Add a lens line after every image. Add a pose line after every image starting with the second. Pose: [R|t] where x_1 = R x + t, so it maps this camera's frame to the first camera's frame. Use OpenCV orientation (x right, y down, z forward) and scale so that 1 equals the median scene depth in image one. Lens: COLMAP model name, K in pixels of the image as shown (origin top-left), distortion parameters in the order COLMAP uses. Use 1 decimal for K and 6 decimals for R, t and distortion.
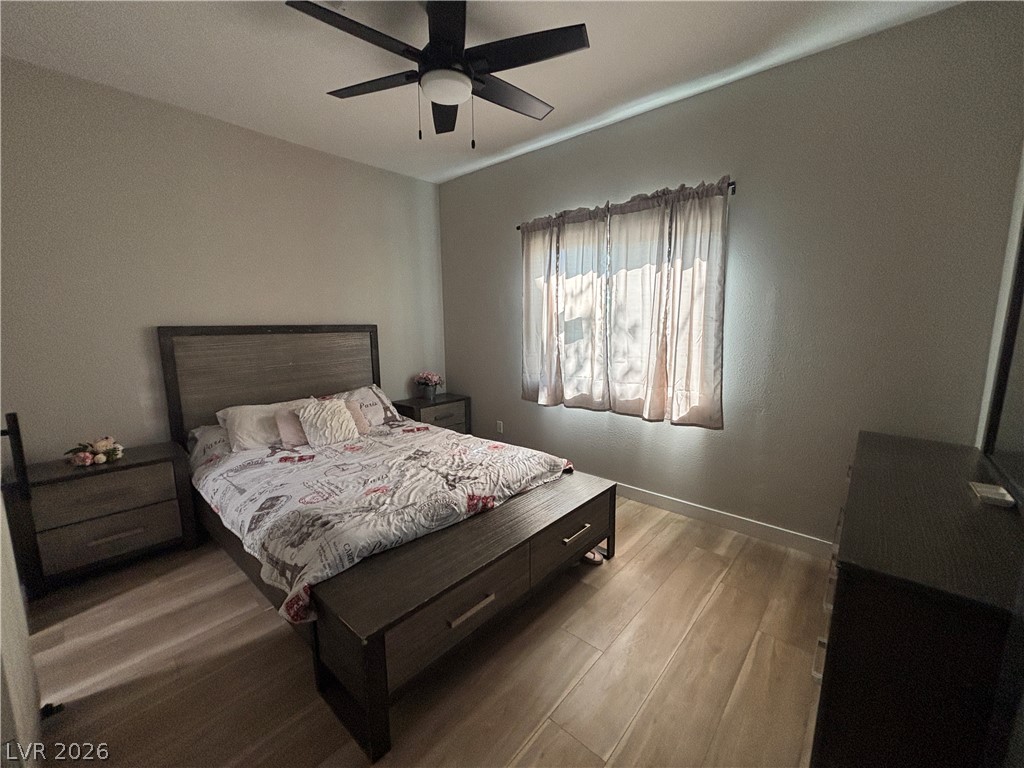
lens RADIAL K [[411.6, 0, 512.0], [0, 411.6, 384.0], [0, 0, 1]] dist [-0.002290, -0.000378]
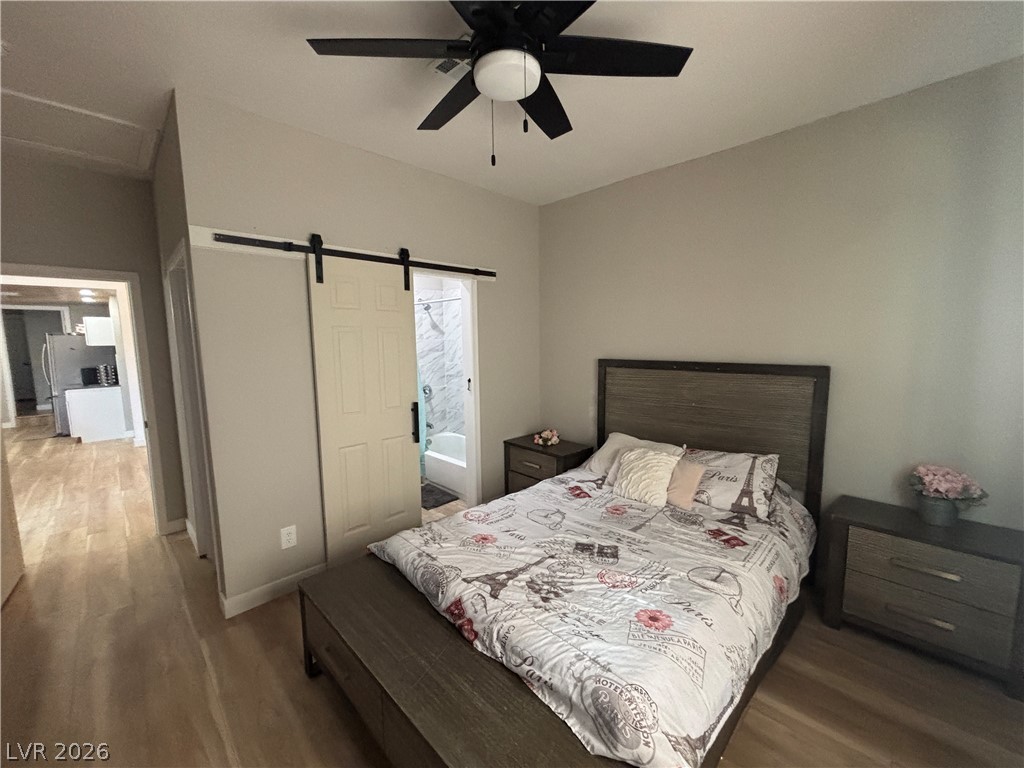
lens RADIAL K [[411.6, 0, 512.0], [0, 411.6, 384.0], [0, 0, 1]] dist [-0.002290, -0.000378]
pose [[-0.077907, 0.114688, -0.990342, 0.494682], [-0.131432, 0.983510, 0.124236, -0.197790], [0.988259, 0.139841, -0.061548, 0.859699]]
